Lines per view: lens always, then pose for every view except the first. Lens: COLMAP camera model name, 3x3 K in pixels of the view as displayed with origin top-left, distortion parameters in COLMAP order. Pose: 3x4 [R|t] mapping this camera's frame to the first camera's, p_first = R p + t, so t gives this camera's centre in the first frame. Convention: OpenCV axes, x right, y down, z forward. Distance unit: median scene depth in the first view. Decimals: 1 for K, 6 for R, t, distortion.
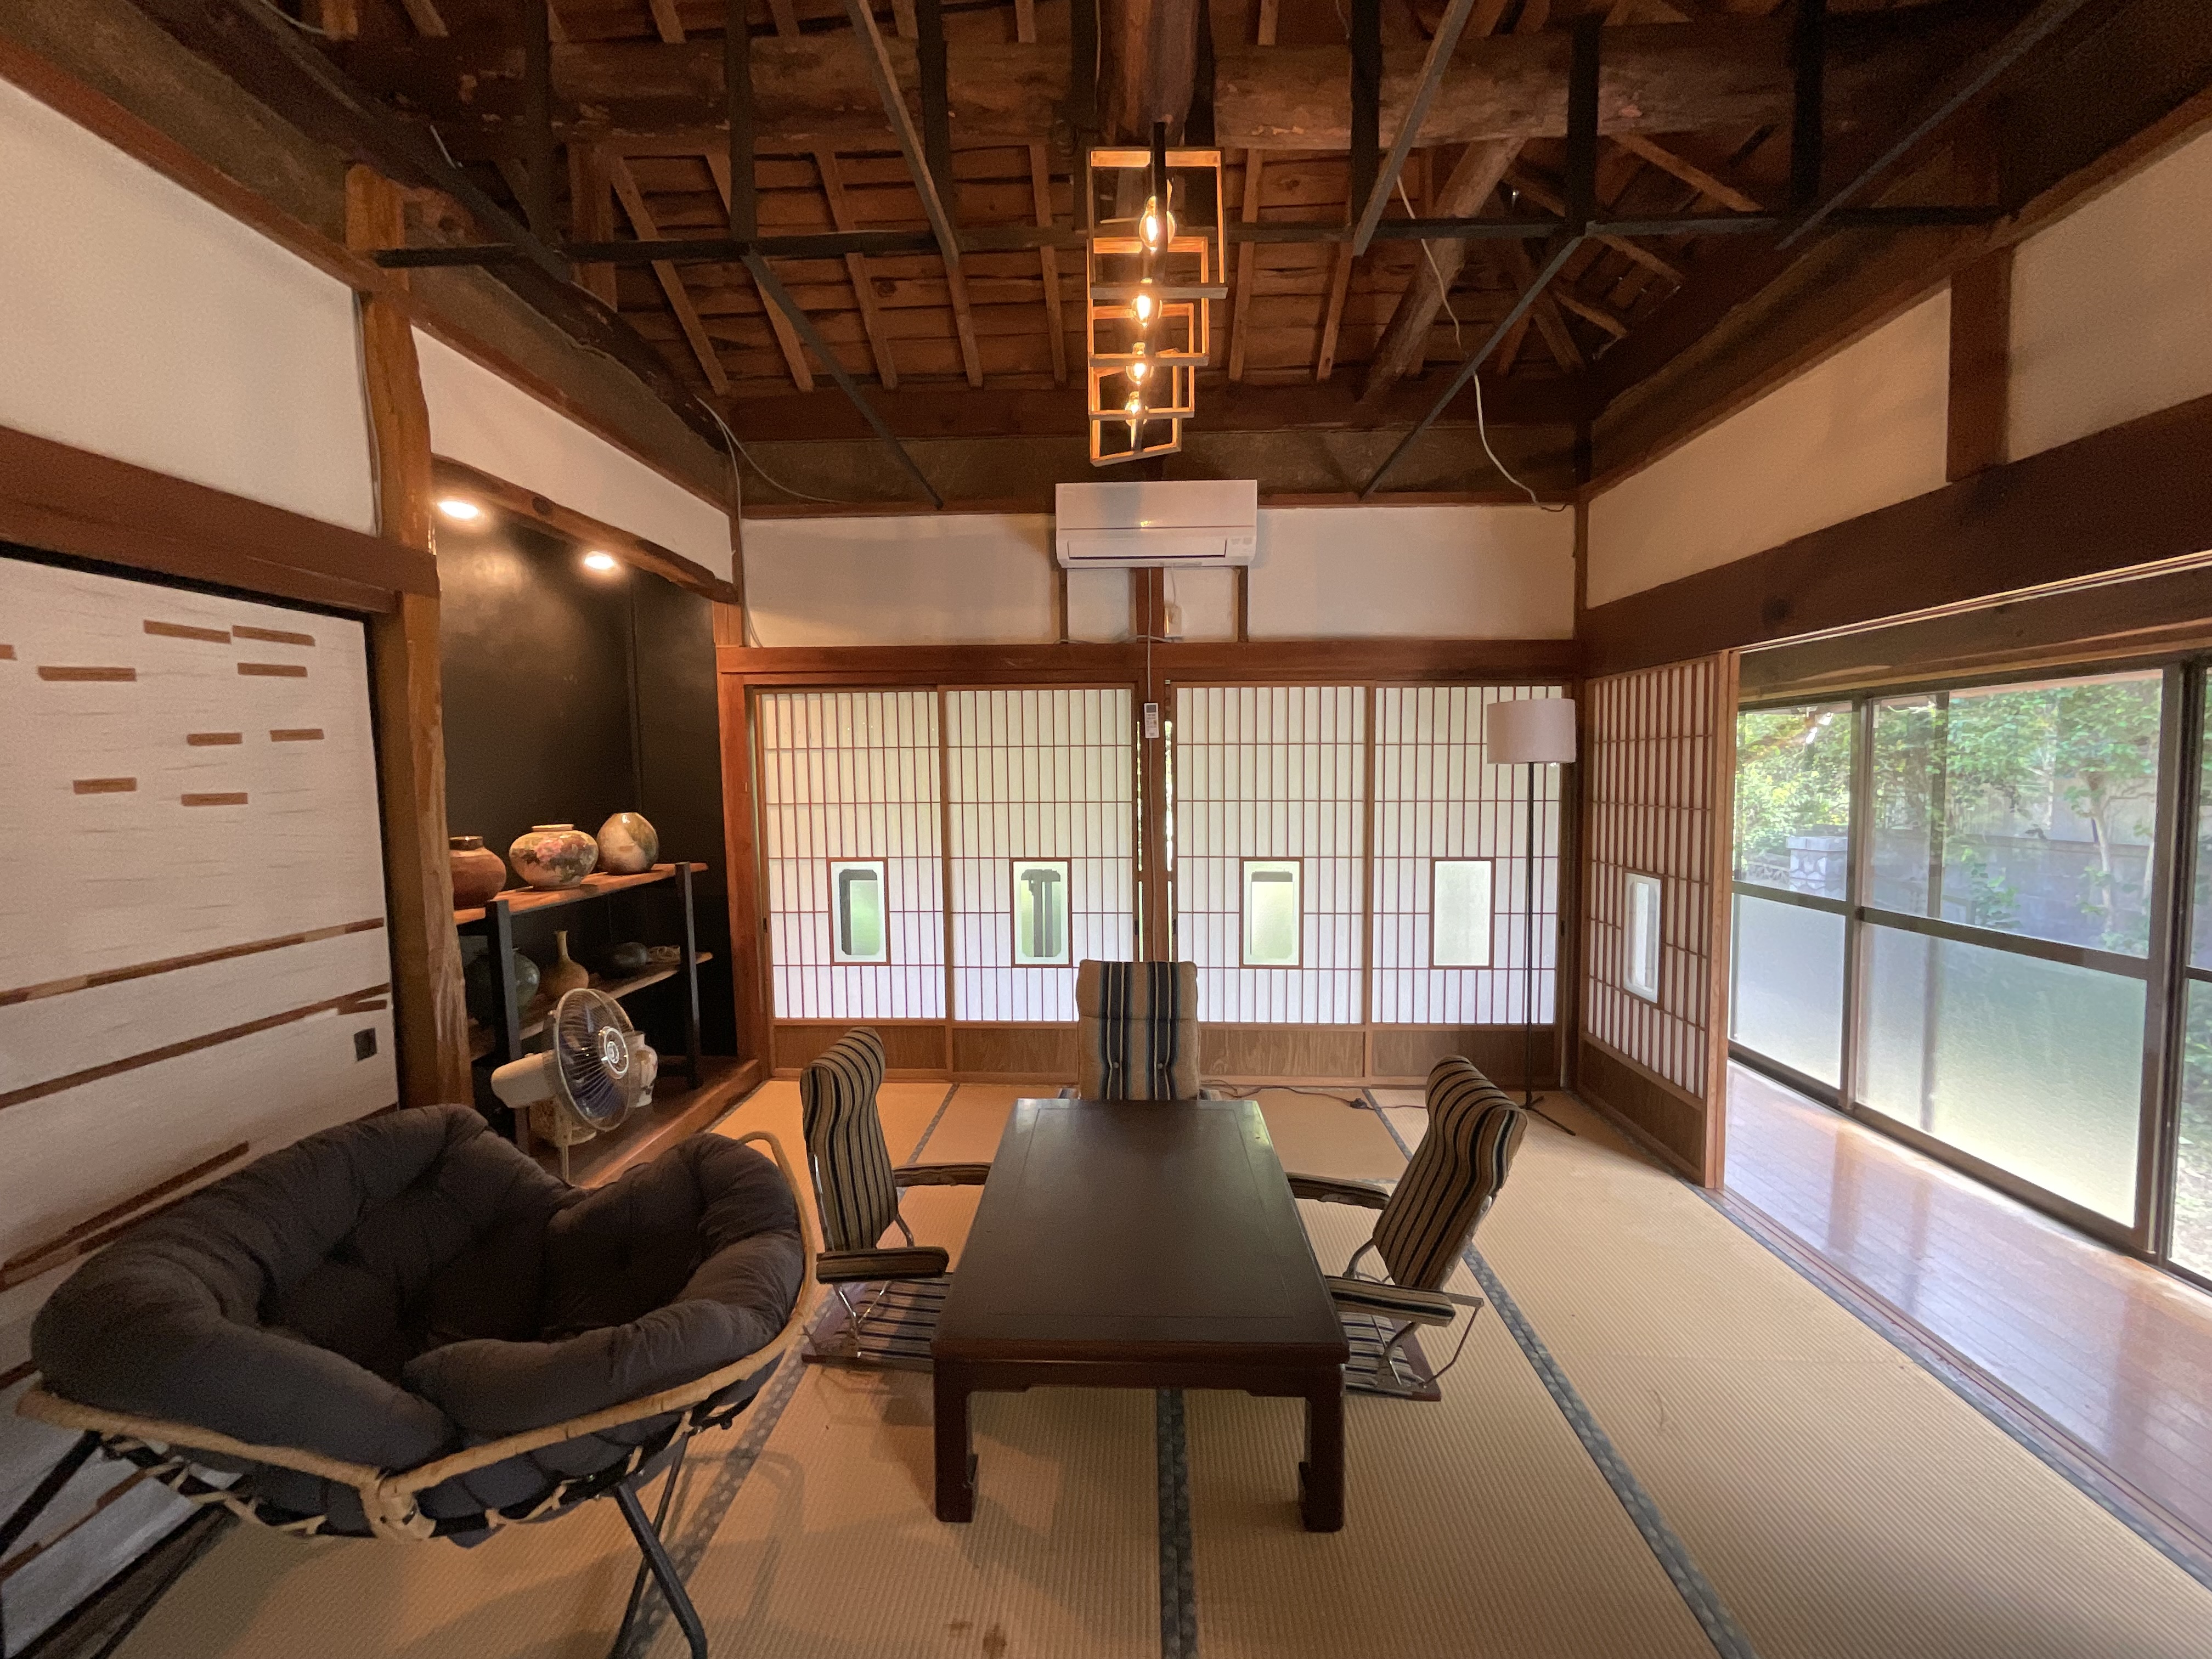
lens RADIAL K [[900.2, 0, 1104.0], [0, 900.2, 829.5], [0, 0, 1]] dist [-0.001933, 0.001938]
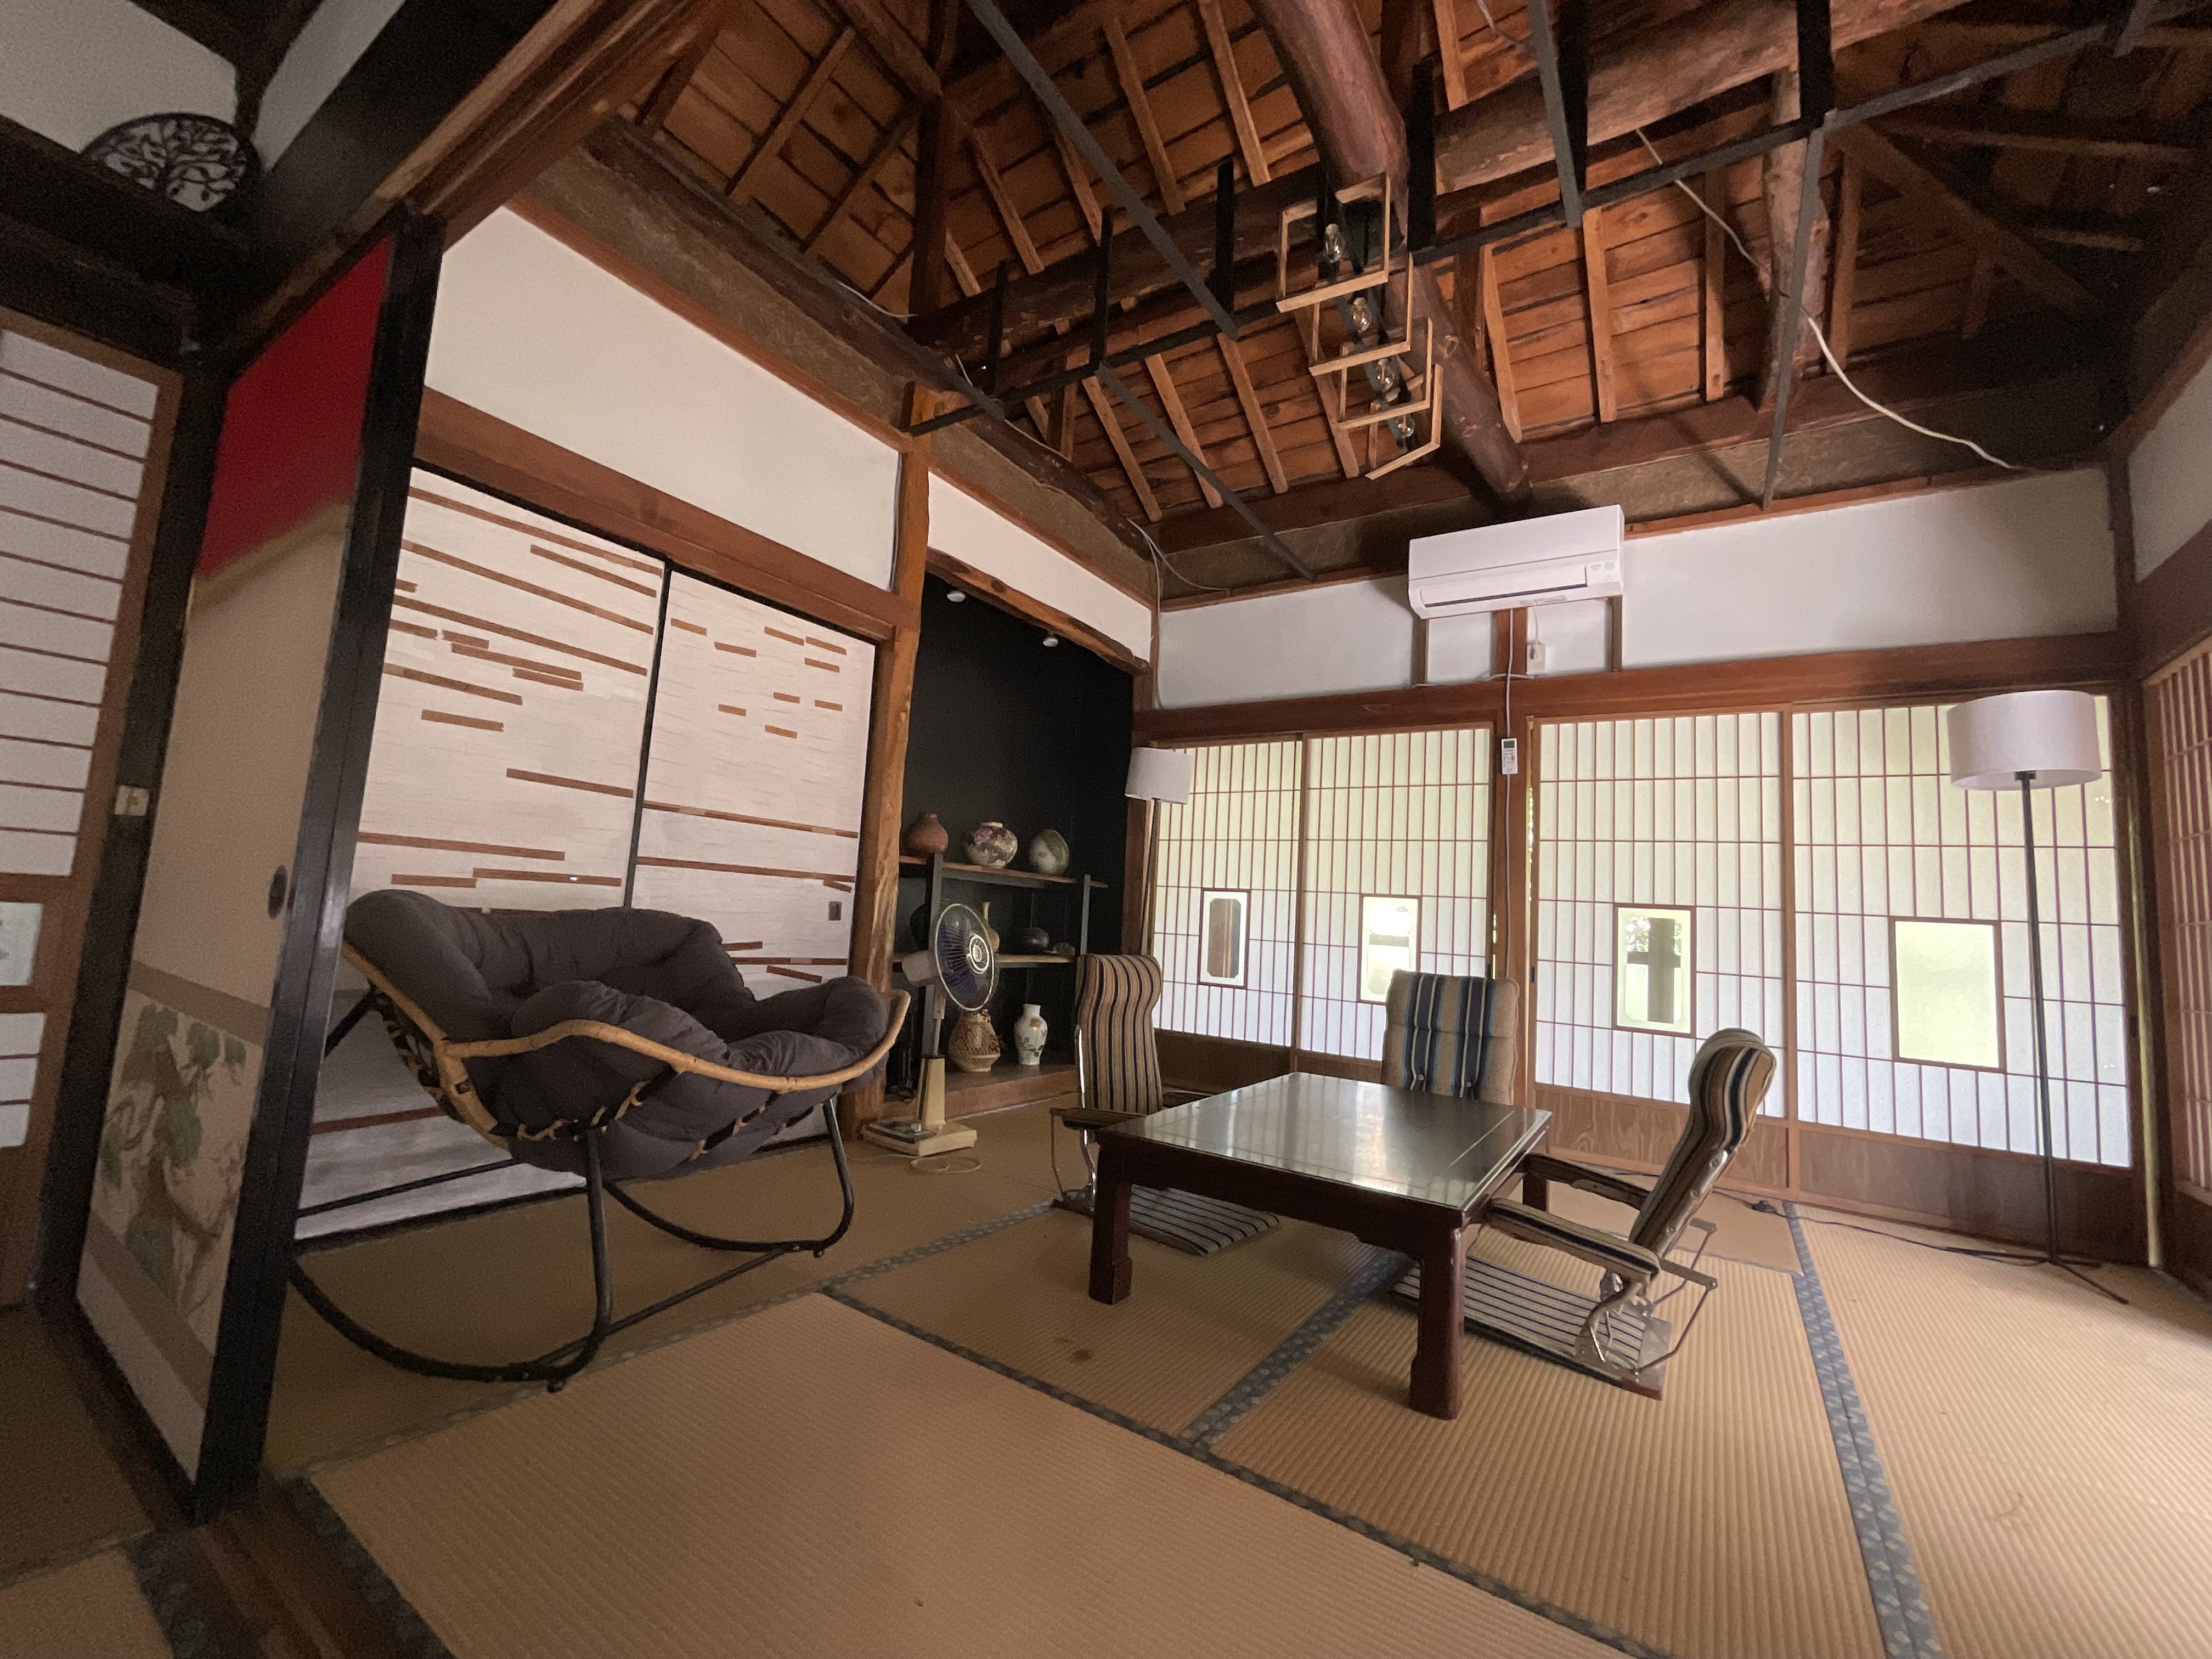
lens RADIAL K [[900.2, 0, 1103.7], [0, 900.2, 826.0], [0, 0, 1]] dist [-0.001933, 0.001938]
pose [[0.852888, 0.010158, -0.521995, 0.196625], [-0.108141, 0.981565, -0.157592, 0.161751], [0.510772, 0.190858, 0.838264, -0.035088]]
